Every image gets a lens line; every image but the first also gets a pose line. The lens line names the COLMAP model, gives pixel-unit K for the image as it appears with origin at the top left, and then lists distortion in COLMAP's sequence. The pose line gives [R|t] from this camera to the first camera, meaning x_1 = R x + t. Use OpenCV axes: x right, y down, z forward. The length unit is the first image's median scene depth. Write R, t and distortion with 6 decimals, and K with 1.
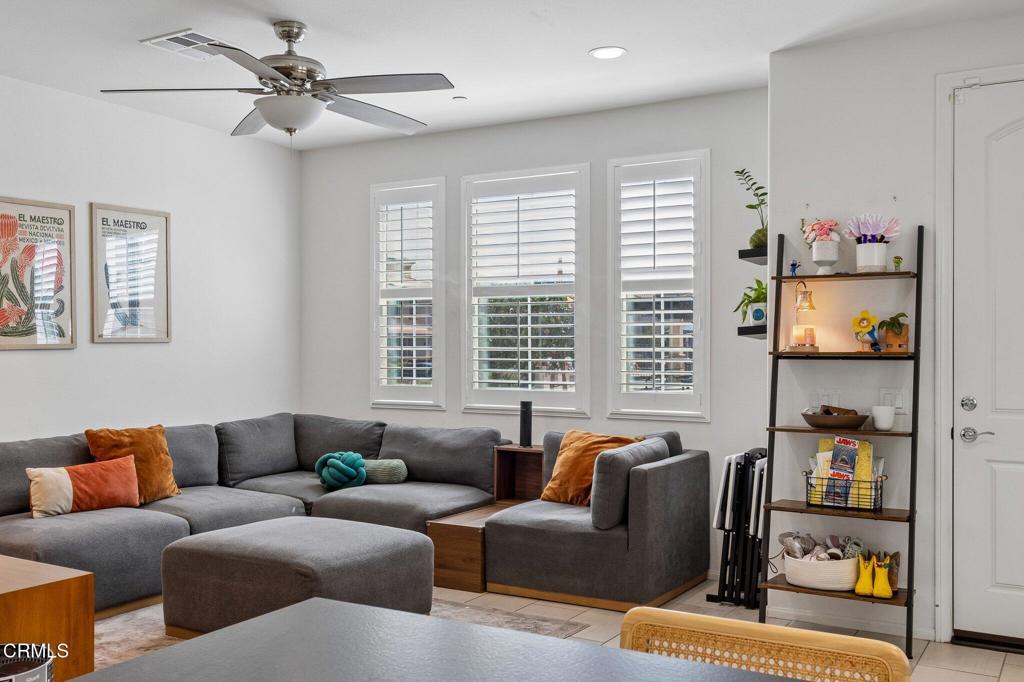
lens RADIAL K [[962.4, 0, 511.1], [0, 962.4, 346.2], [0, 0, 1]] dist [0.006730, -0.010438]
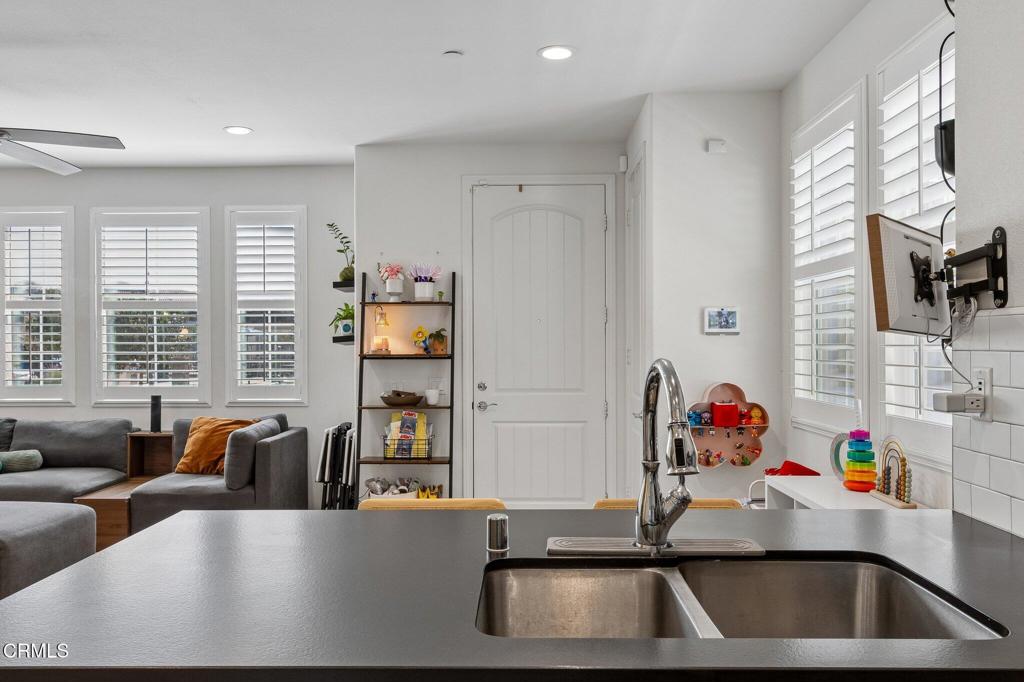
lens RADIAL K [[807.6, 0, 512.0], [0, 807.6, 341.0], [0, 0, 1]] dist [-0.000336, -0.000748]
pose [[0.864325, 0.000891, 0.502933, -0.129069], [0.003138, 0.999969, -0.007164, -0.004397], [-0.502924, 0.007770, 0.864296, -0.146932]]
